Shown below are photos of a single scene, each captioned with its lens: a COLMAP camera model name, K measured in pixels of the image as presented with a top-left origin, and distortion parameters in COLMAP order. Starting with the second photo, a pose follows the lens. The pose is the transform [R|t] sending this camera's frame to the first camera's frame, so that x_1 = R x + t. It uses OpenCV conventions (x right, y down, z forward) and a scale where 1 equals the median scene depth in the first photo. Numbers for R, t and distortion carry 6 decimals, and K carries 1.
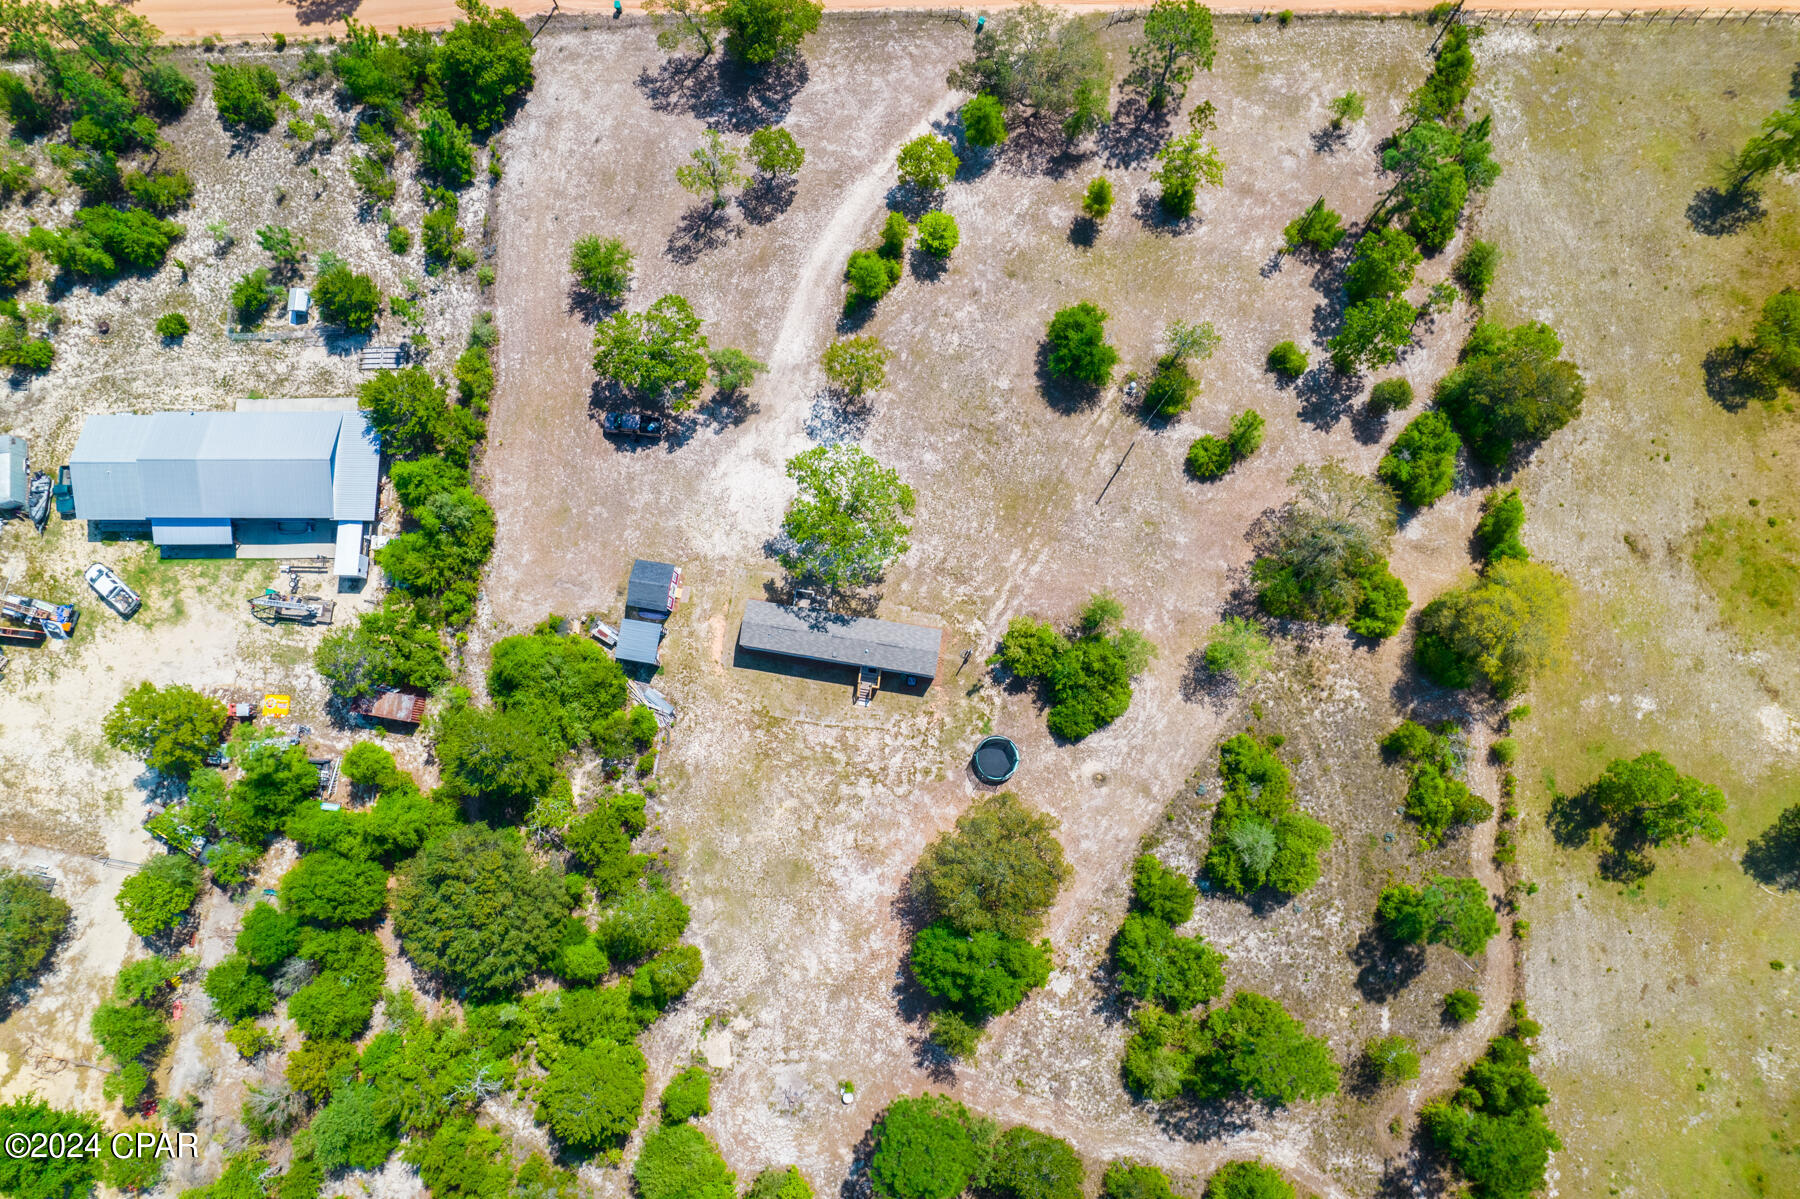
lens RADIAL K [[1155.6, 0, 902.0], [0, 1155.6, 600.2], [0, 0, 1]] dist [-0.073946, 0.064847]
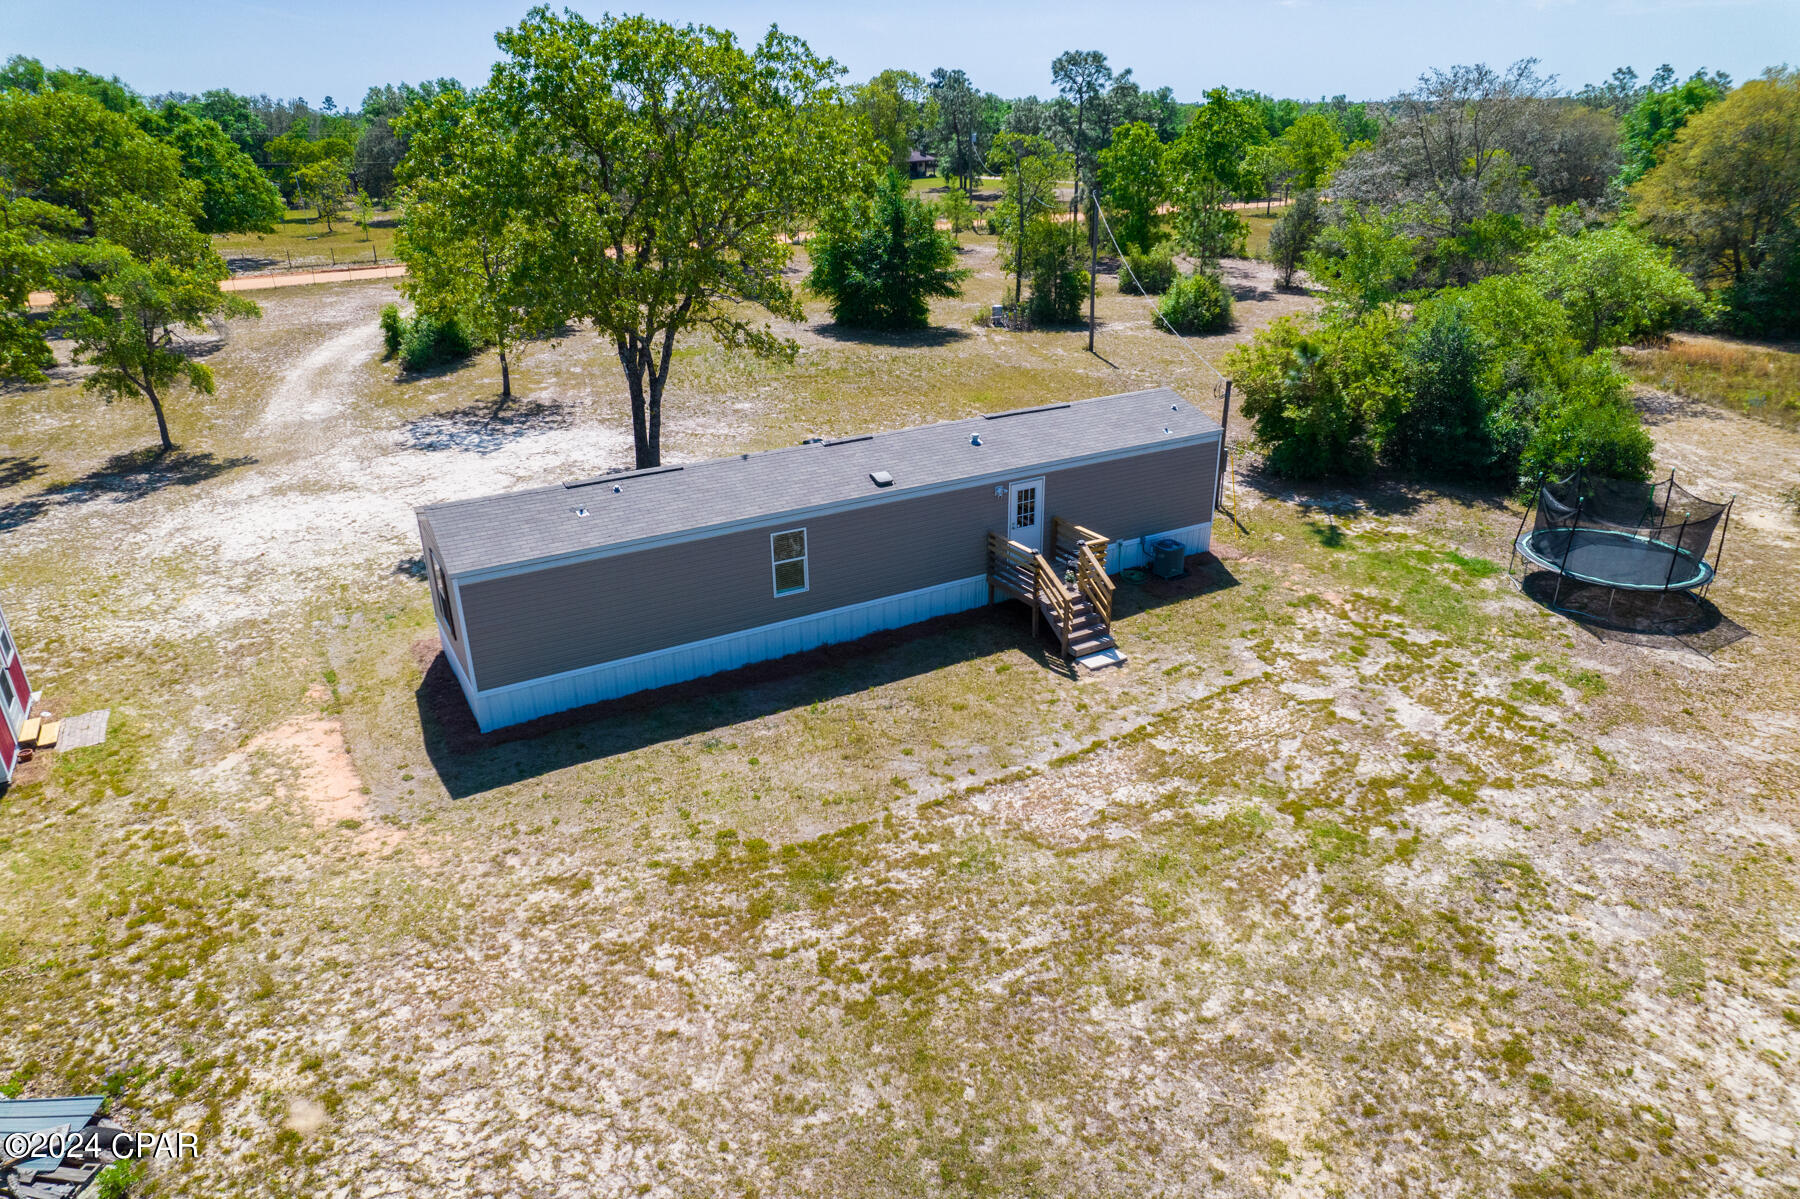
lens RADIAL K [[1143.9, 0, 903.4], [0, 1143.9, 621.3], [0, 0, 1]] dist [-0.064015, 0.053974]
pose [[0.775935, -0.250160, 0.579090, -0.188325], [0.622453, 0.452589, -0.638526, 0.202251], [-0.102356, 0.855911, 0.506892, 0.884128]]
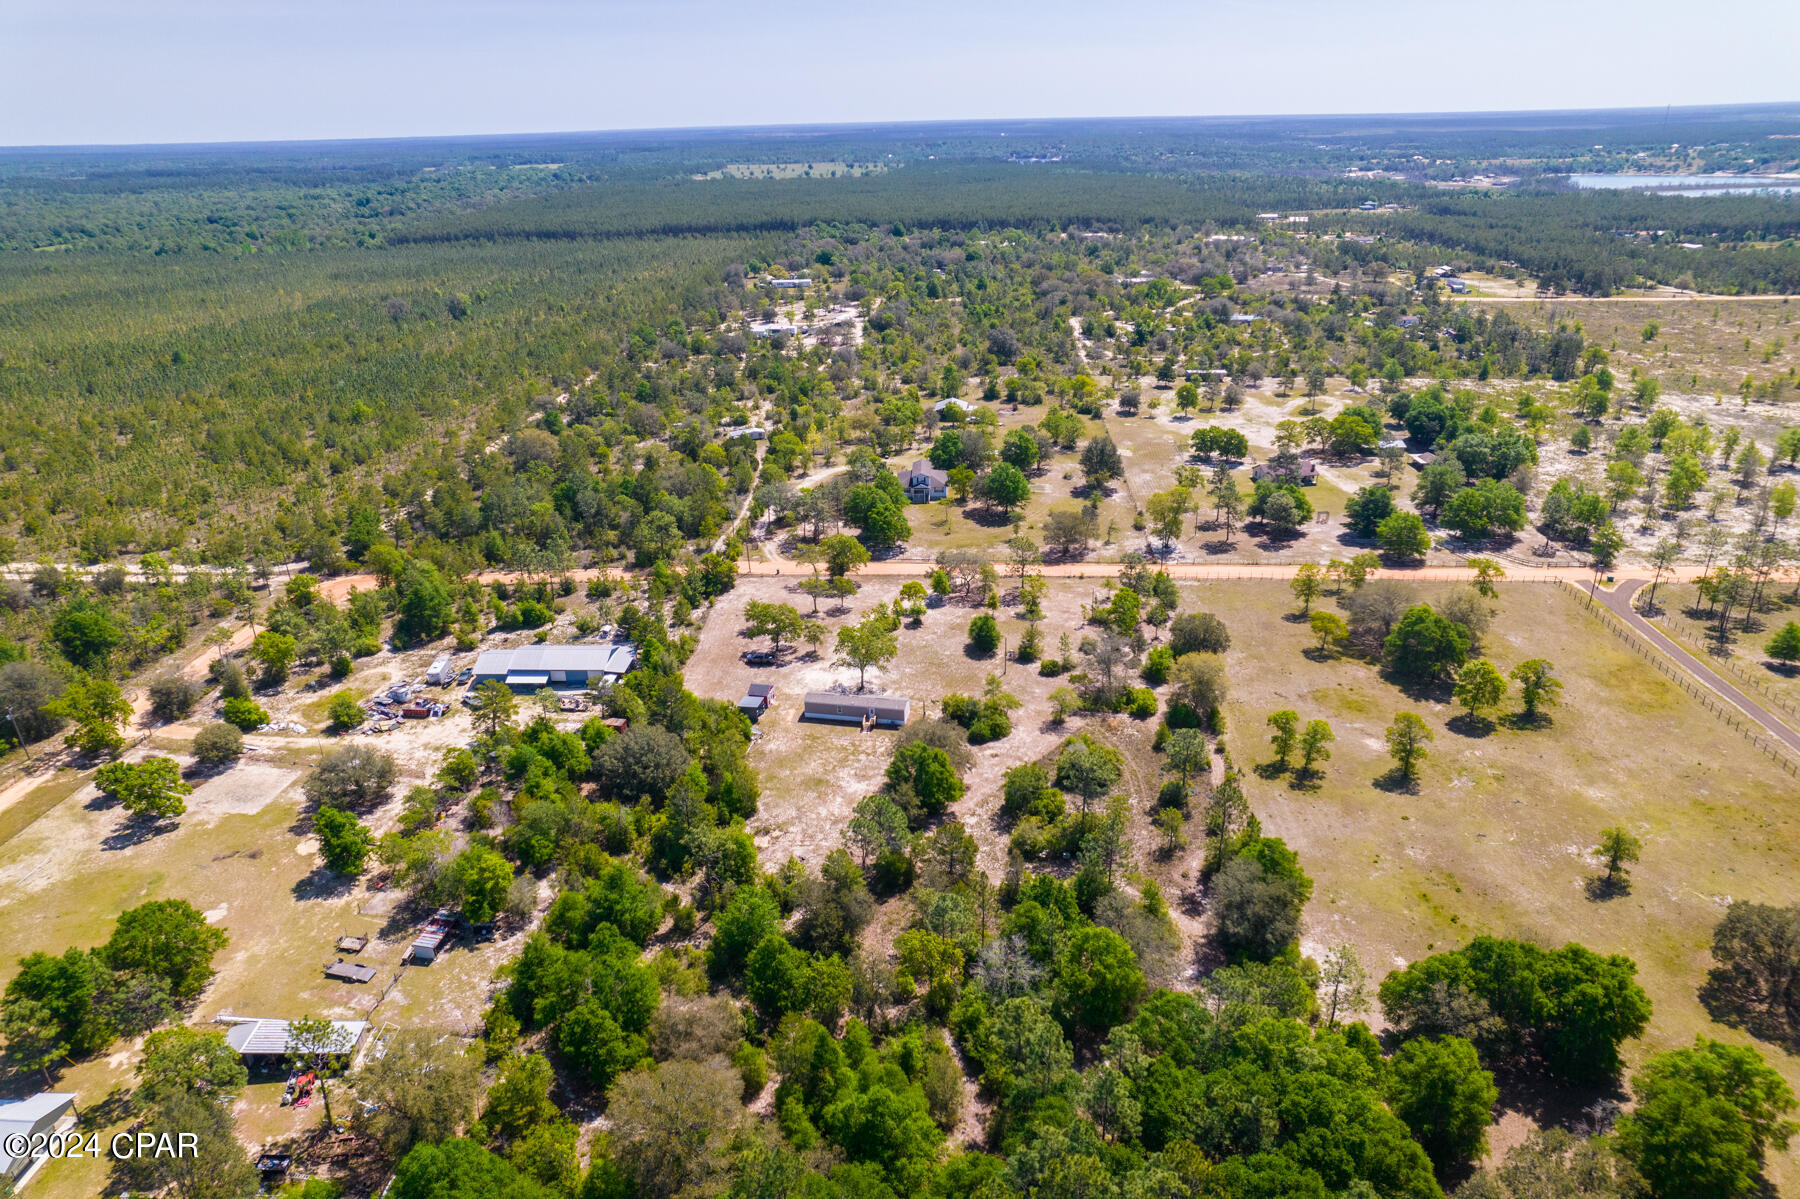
lens RADIAL K [[1143.9, 0, 903.4], [0, 1143.9, 621.3], [0, 0, 1]] dist [-0.064015, 0.053974]
pose [[0.998753, 0.016681, -0.047052, 0.109271], [-0.048514, 0.546505, -0.836050, 1.510818], [0.011767, 0.837290, 0.546633, -0.144043]]
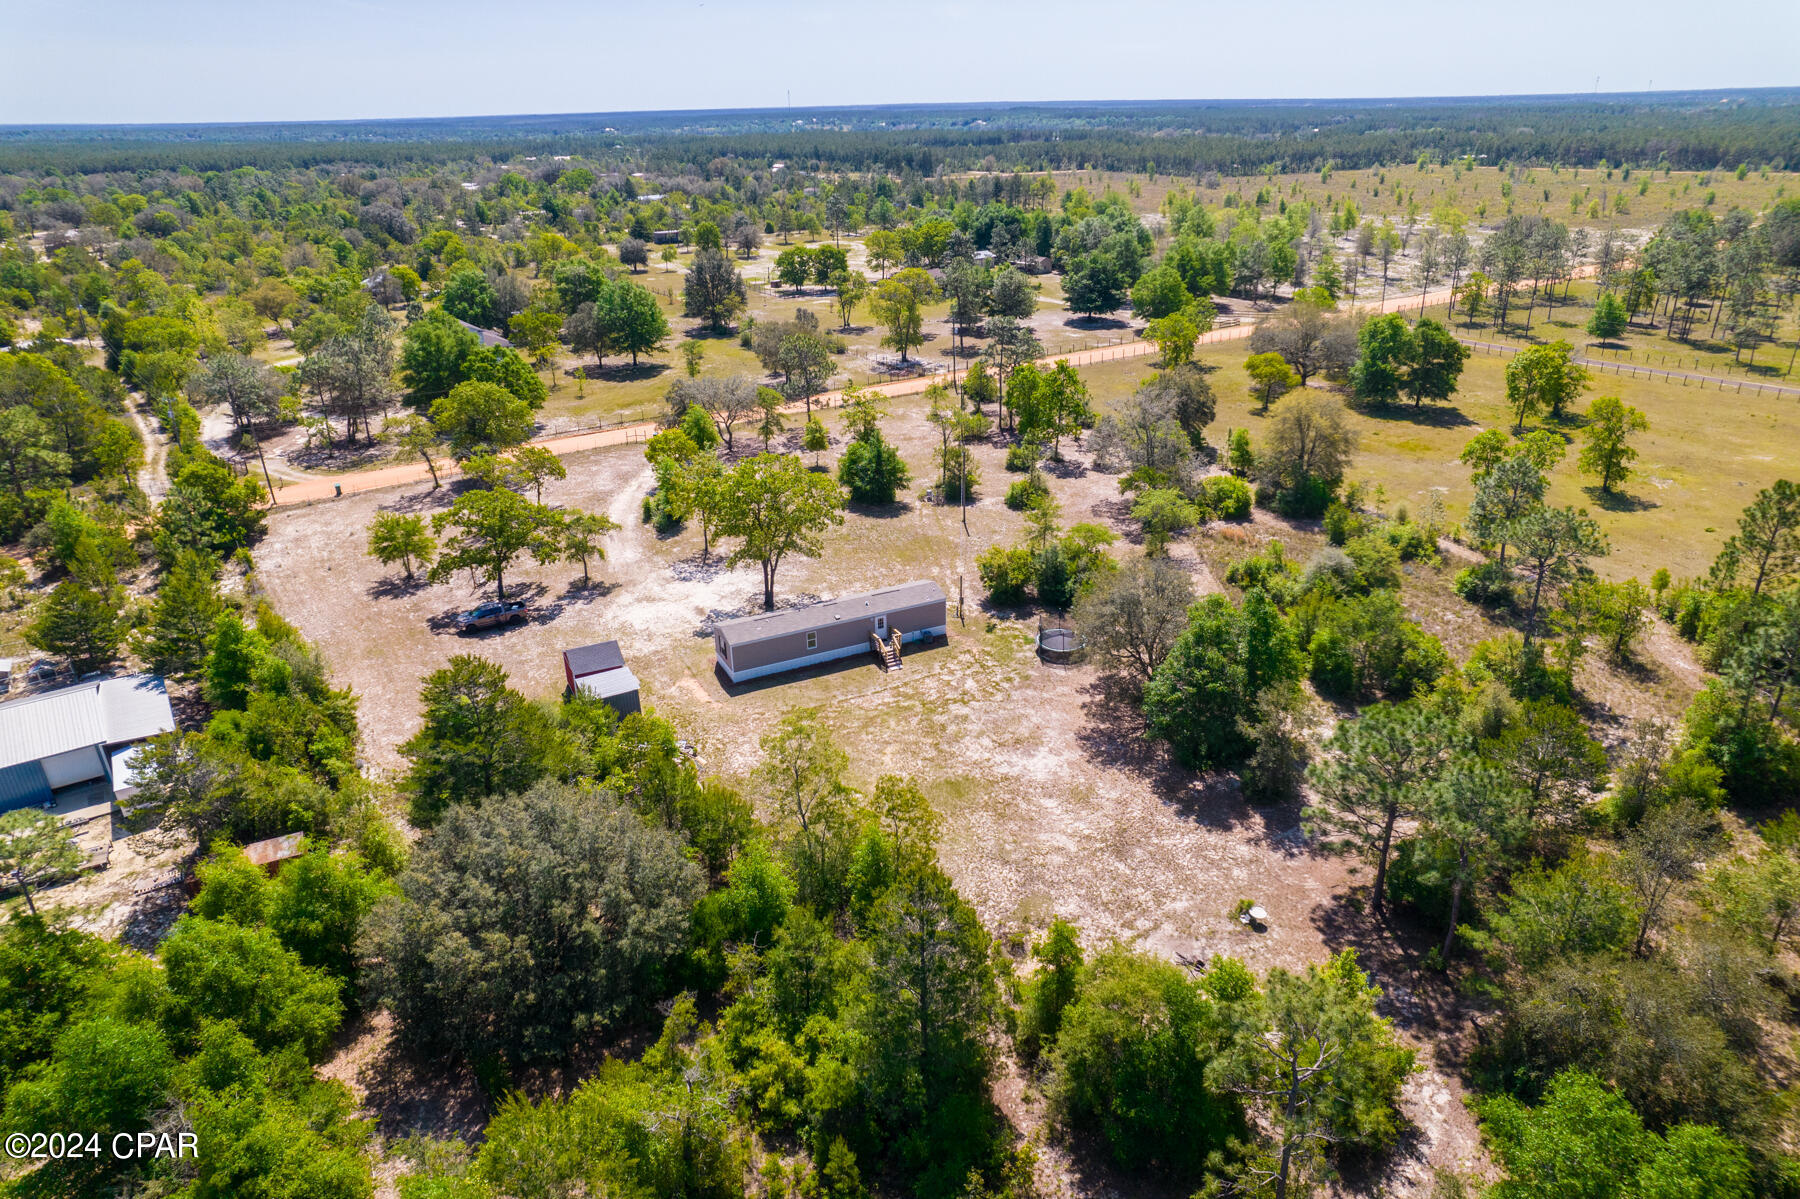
lens RADIAL K [[1143.9, 0, 903.4], [0, 1143.9, 621.3], [0, 0, 1]] dist [-0.064015, 0.053974]
pose [[0.814430, -0.238484, 0.528989, -0.449299], [0.573496, 0.469636, -0.671227, 0.620093], [-0.088355, 0.850040, 0.519255, 0.549109]]
